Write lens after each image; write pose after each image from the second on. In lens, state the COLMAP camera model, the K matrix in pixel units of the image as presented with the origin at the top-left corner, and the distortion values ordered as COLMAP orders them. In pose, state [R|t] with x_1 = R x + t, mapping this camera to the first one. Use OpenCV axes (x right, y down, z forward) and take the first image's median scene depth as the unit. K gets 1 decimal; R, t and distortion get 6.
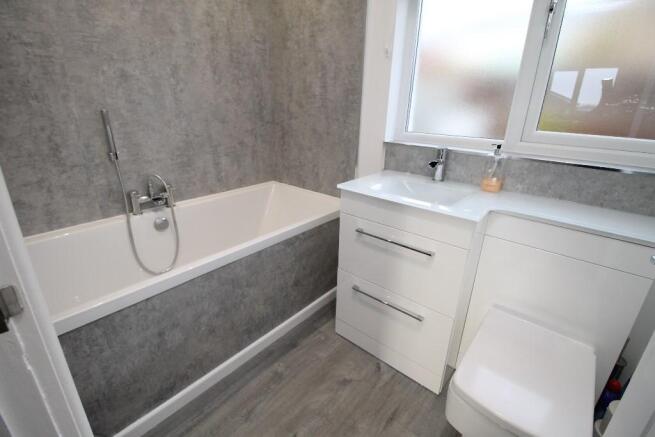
lens RADIAL K [[305.4, 0, 325.9], [0, 305.4, 211.6], [0, 0, 1]] dist [-0.000085, -0.014263]
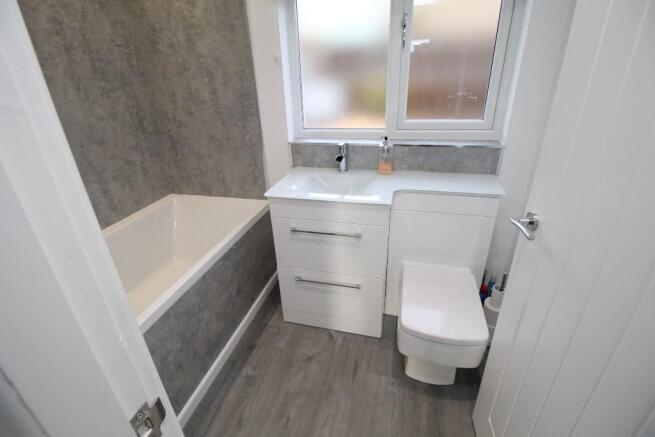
lens RADIAL K [[305.4, 0, 325.9], [0, 305.4, 211.6], [0, 0, 1]] dist [-0.000085, -0.014263]
pose [[0.899174, -0.234263, 0.369604, -0.143069], [0.202664, 0.971527, 0.122734, -0.091182], [-0.387832, -0.035454, 0.921048, -0.058593]]
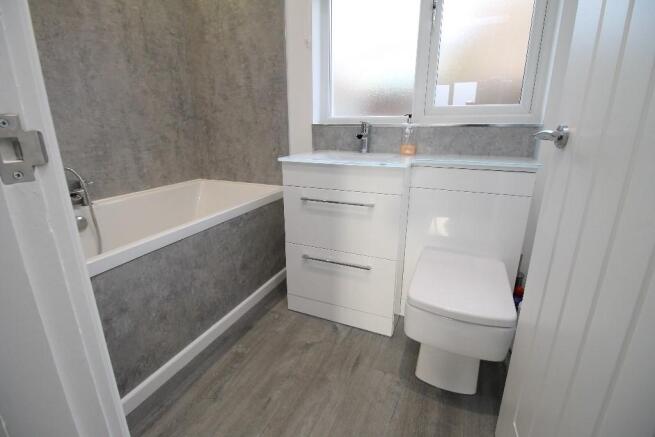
lens RADIAL K [[305.4, 0, 325.9], [0, 305.4, 211.6], [0, 0, 1]] dist [-0.000085, -0.014263]
pose [[0.956983, -0.103552, 0.271036, -0.087381], [0.120158, 0.991718, -0.045360, 0.129559], [-0.264094, 0.075976, 0.961500, -0.034409]]
